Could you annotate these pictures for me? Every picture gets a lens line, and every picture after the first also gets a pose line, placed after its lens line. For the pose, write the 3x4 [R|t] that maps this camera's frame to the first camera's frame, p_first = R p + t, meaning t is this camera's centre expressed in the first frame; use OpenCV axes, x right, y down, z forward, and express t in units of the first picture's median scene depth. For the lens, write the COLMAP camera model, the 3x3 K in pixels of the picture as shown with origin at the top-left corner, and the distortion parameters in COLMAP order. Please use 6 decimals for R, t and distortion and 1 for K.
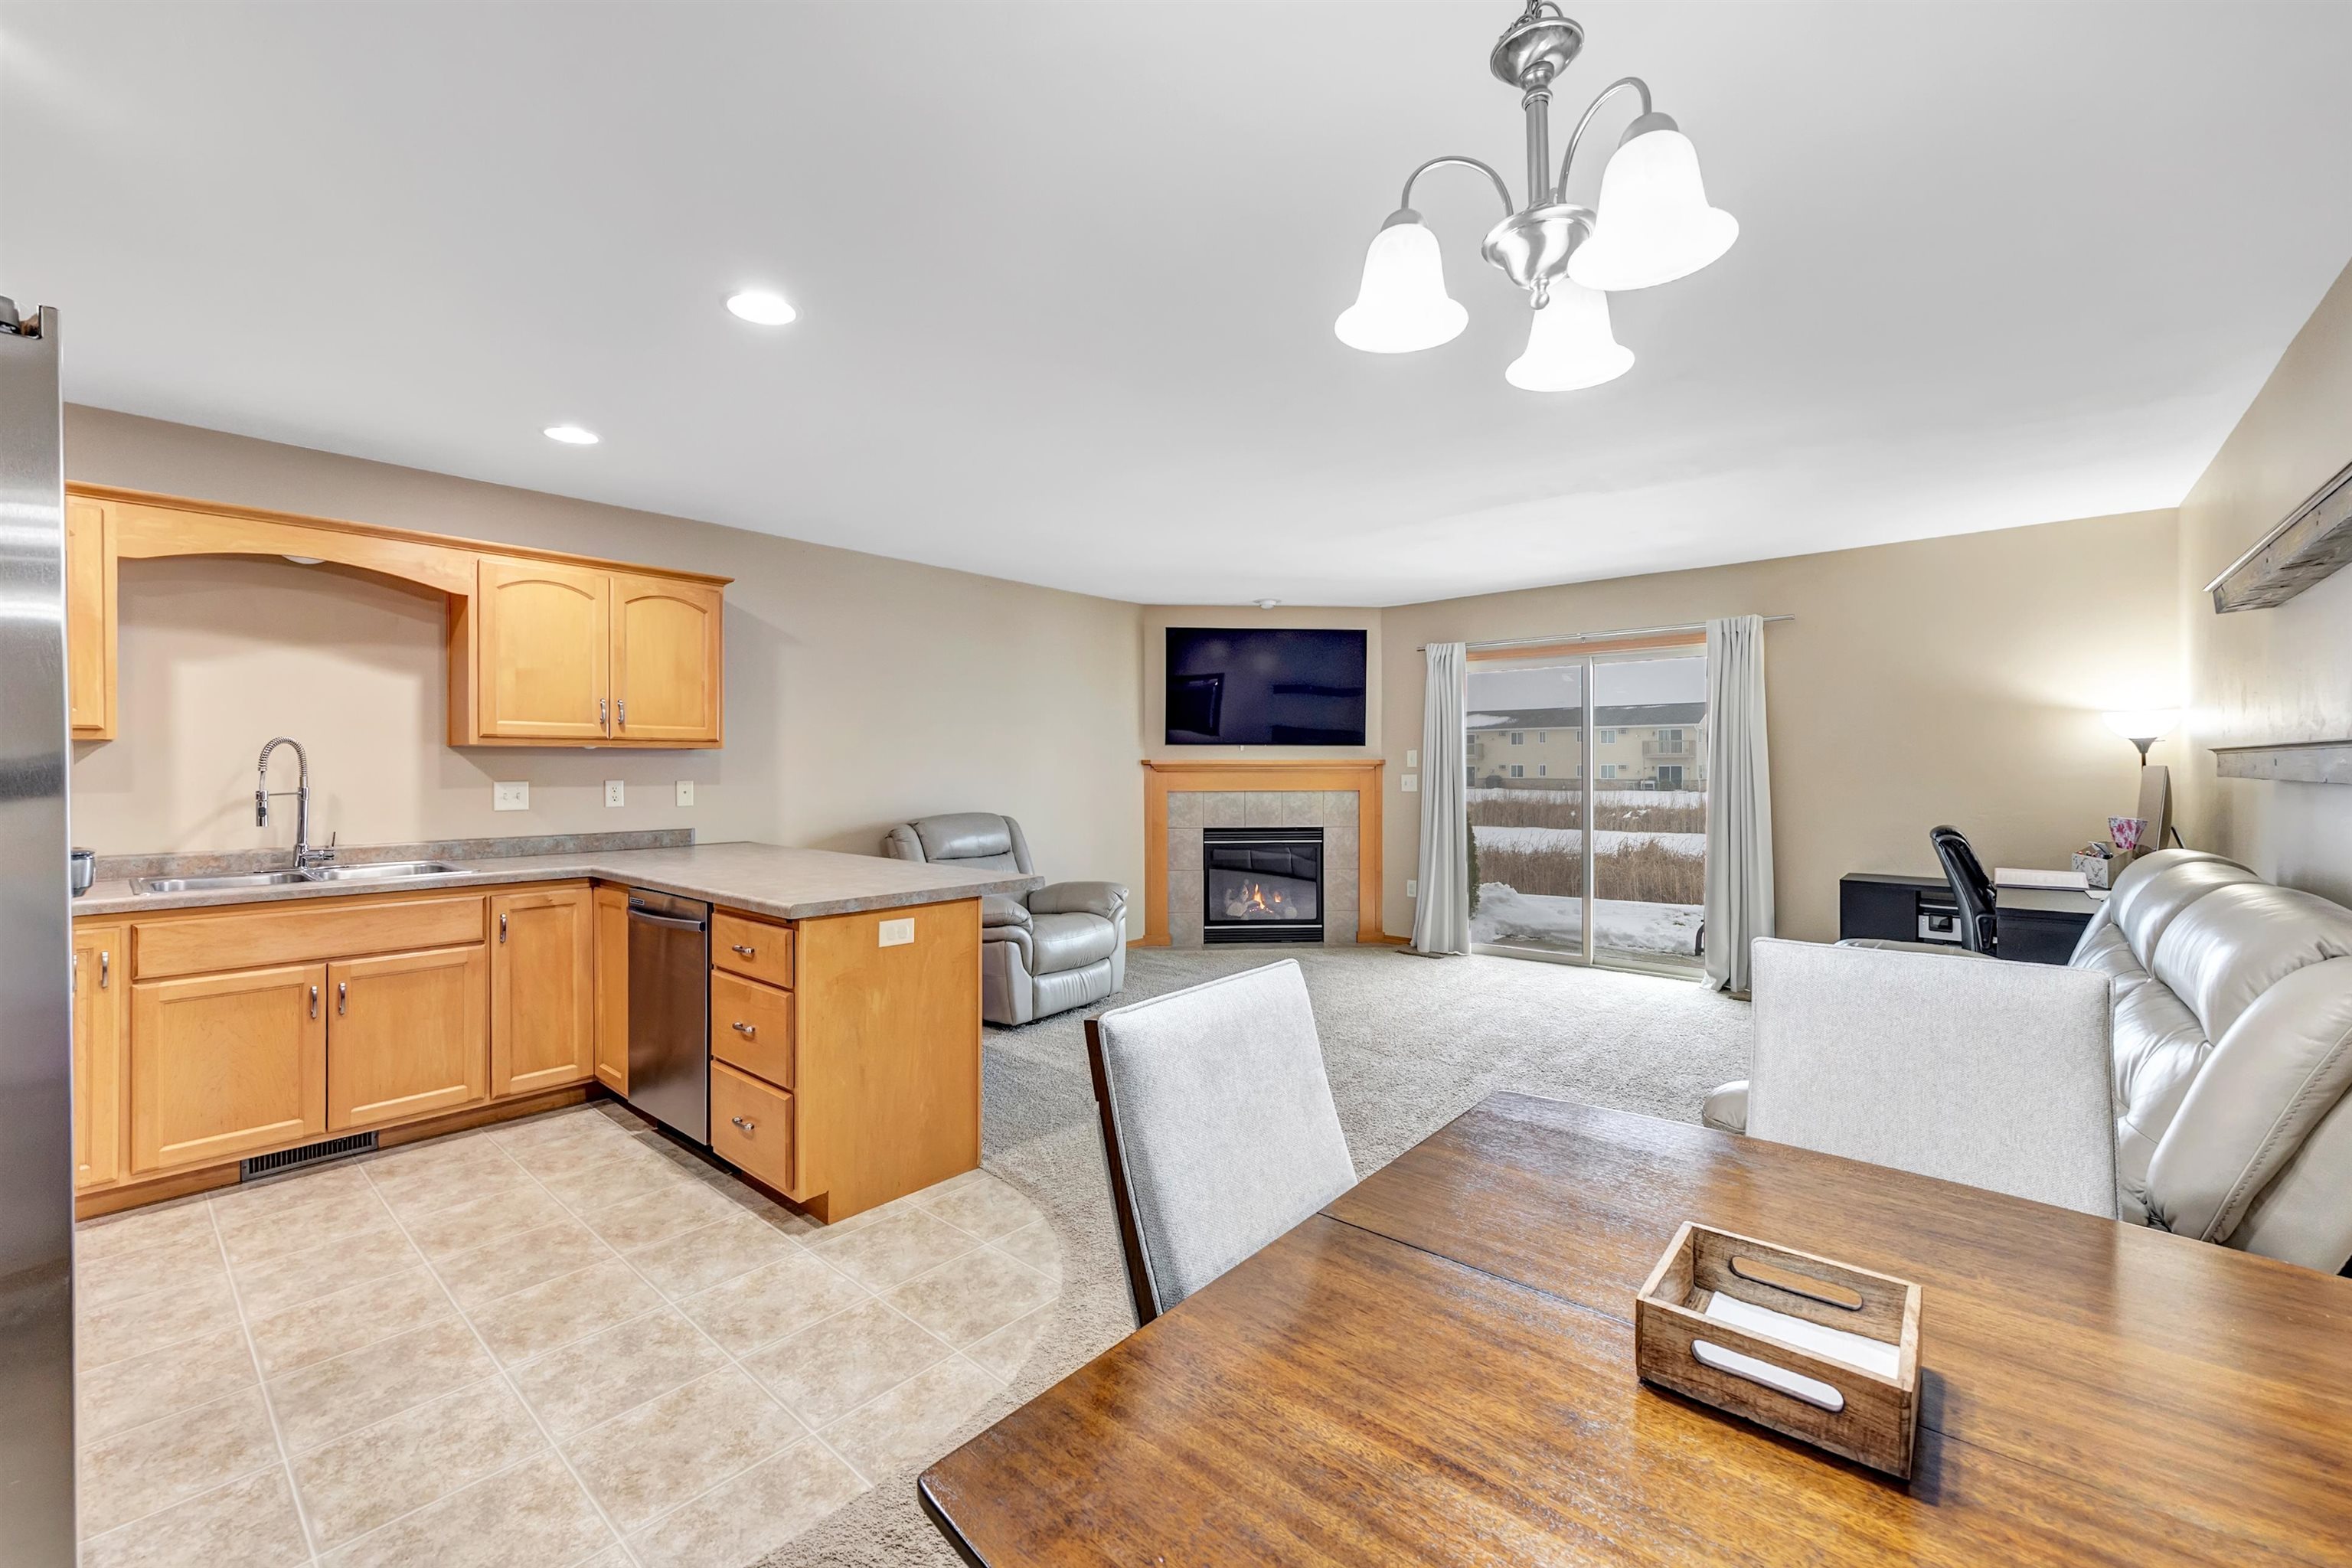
lens RADIAL K [[961.8, 0, 1172.5], [0, 961.8, 769.8], [0, 0, 1]] dist [-0.001339, -0.000114]
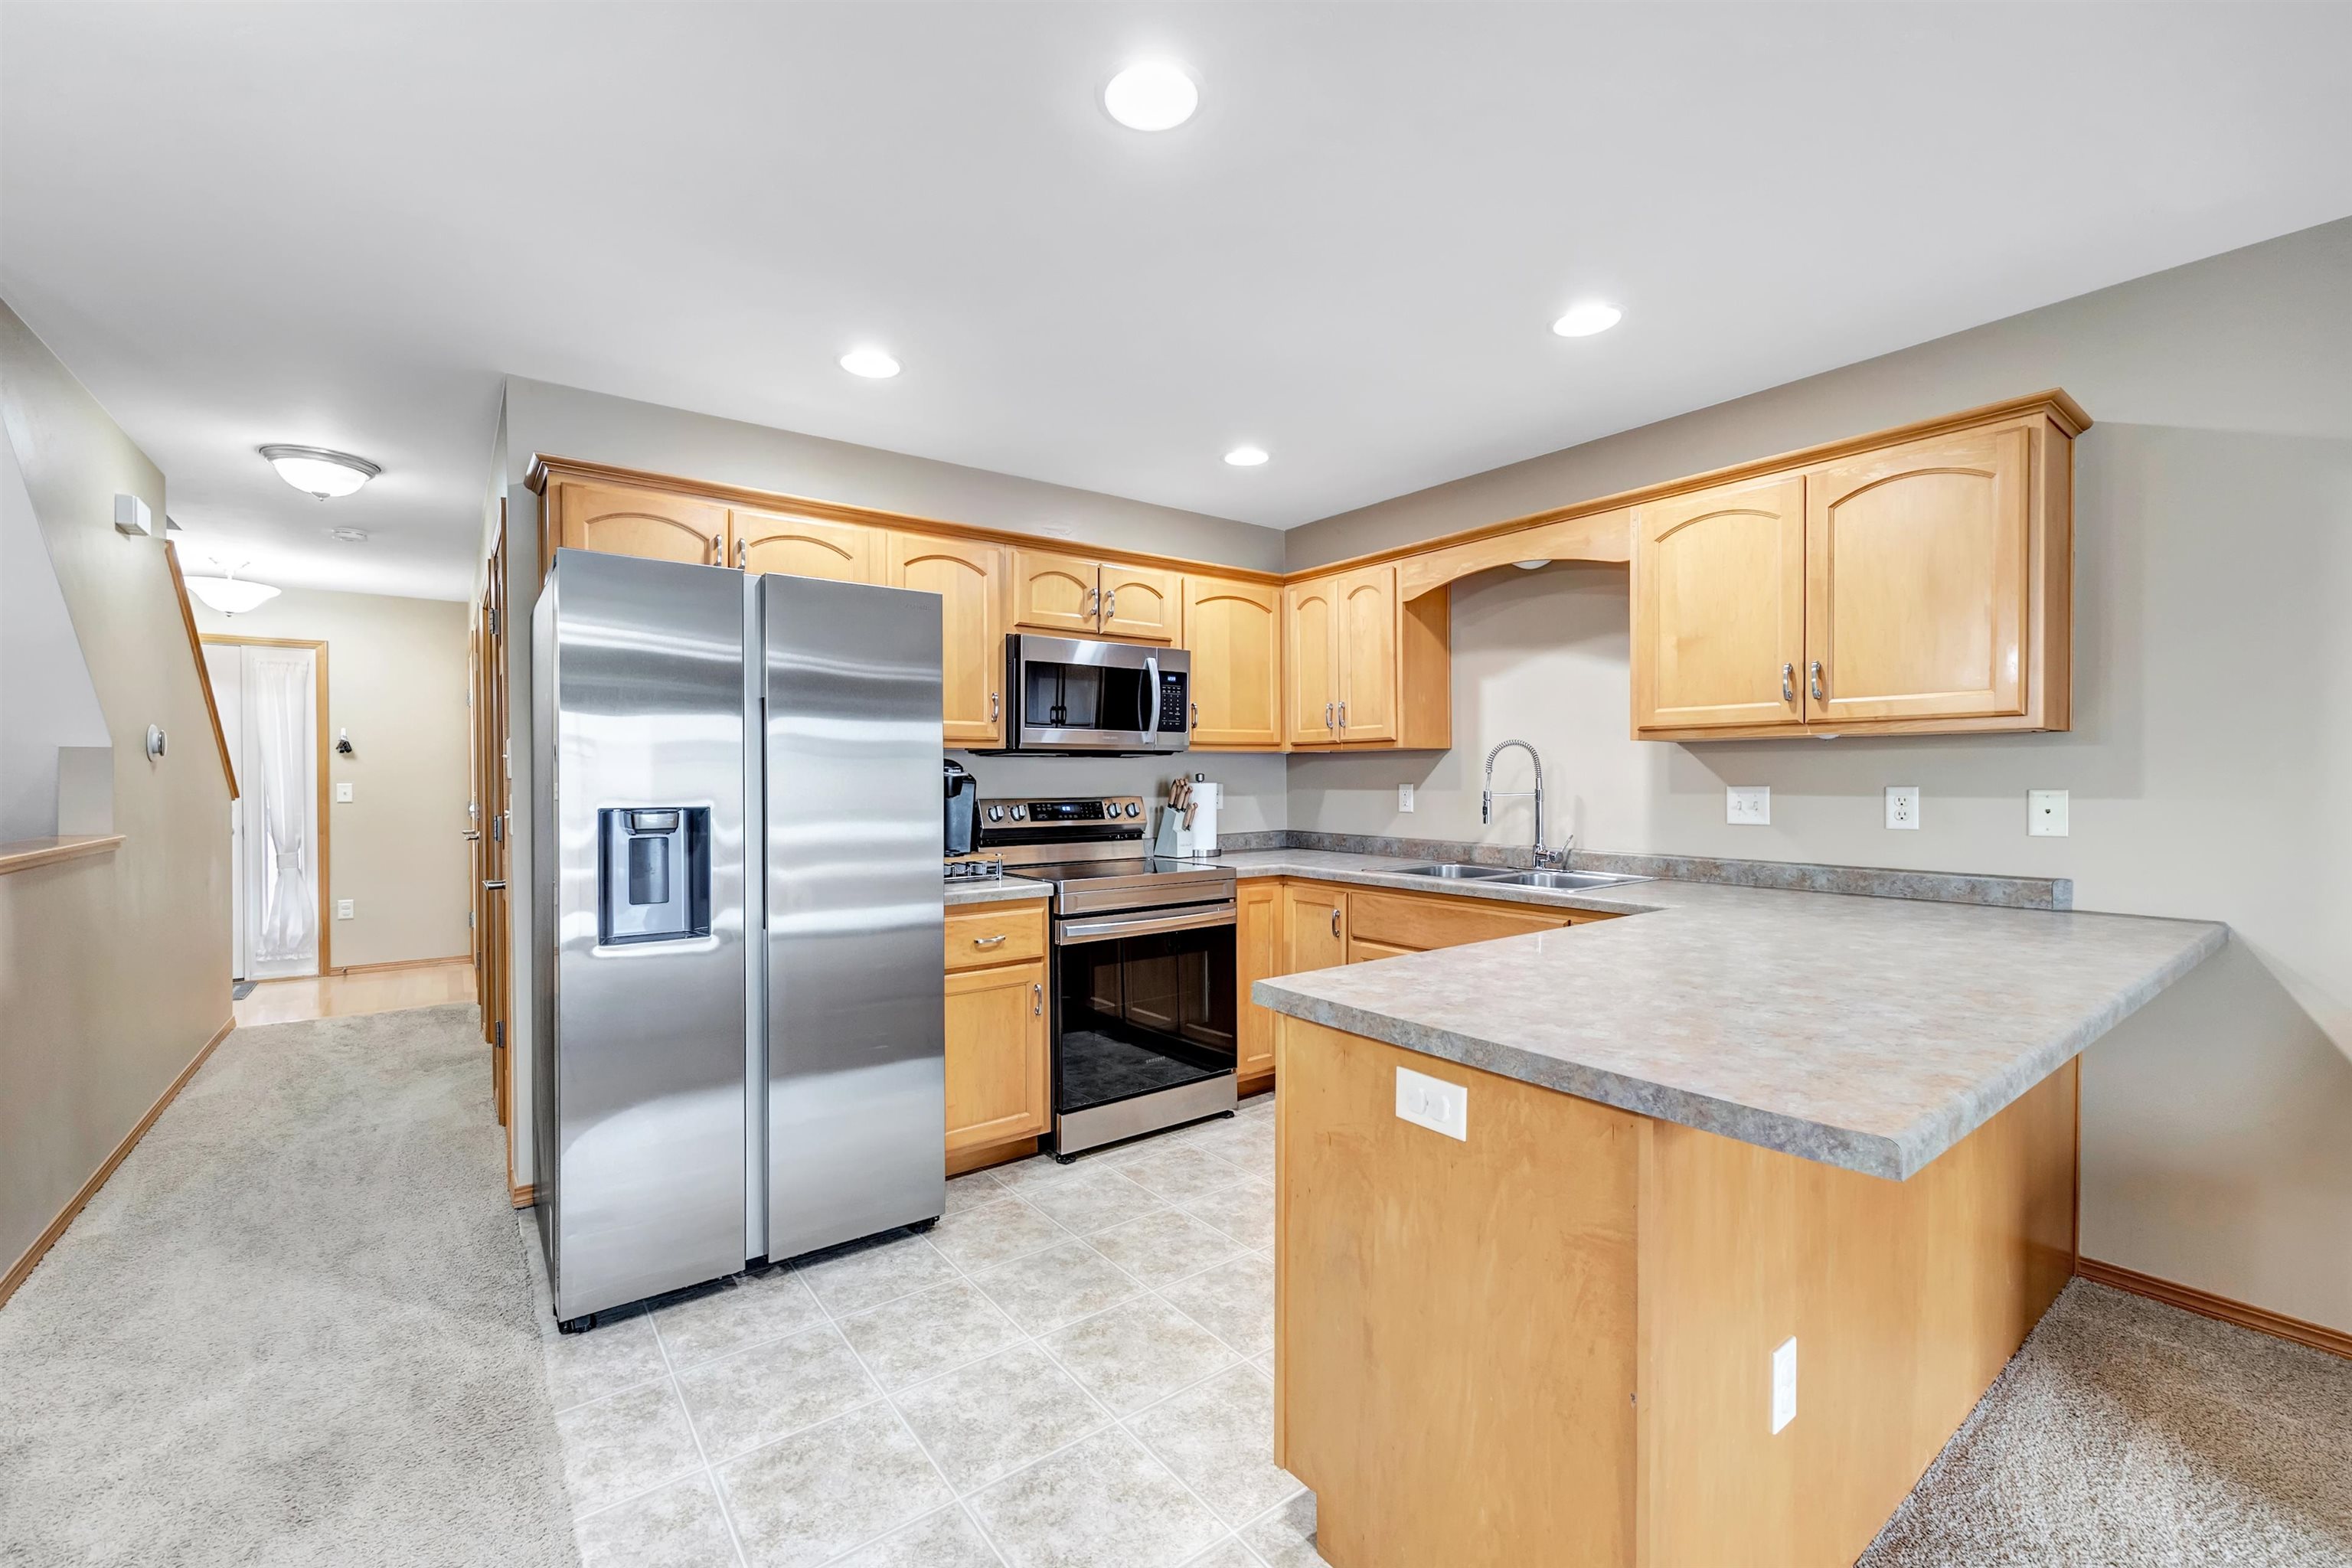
lens RADIAL K [[961.8, 0, 1161.4], [0, 961.8, 792.4], [0, 0, 1]] dist [-0.001339, -0.000114]
pose [[-0.223074, 0.015168, -0.974684, 0.186633], [-0.000108, 0.999879, 0.015585, 0.006588], [0.974802, 0.003582, -0.223045, 0.882348]]
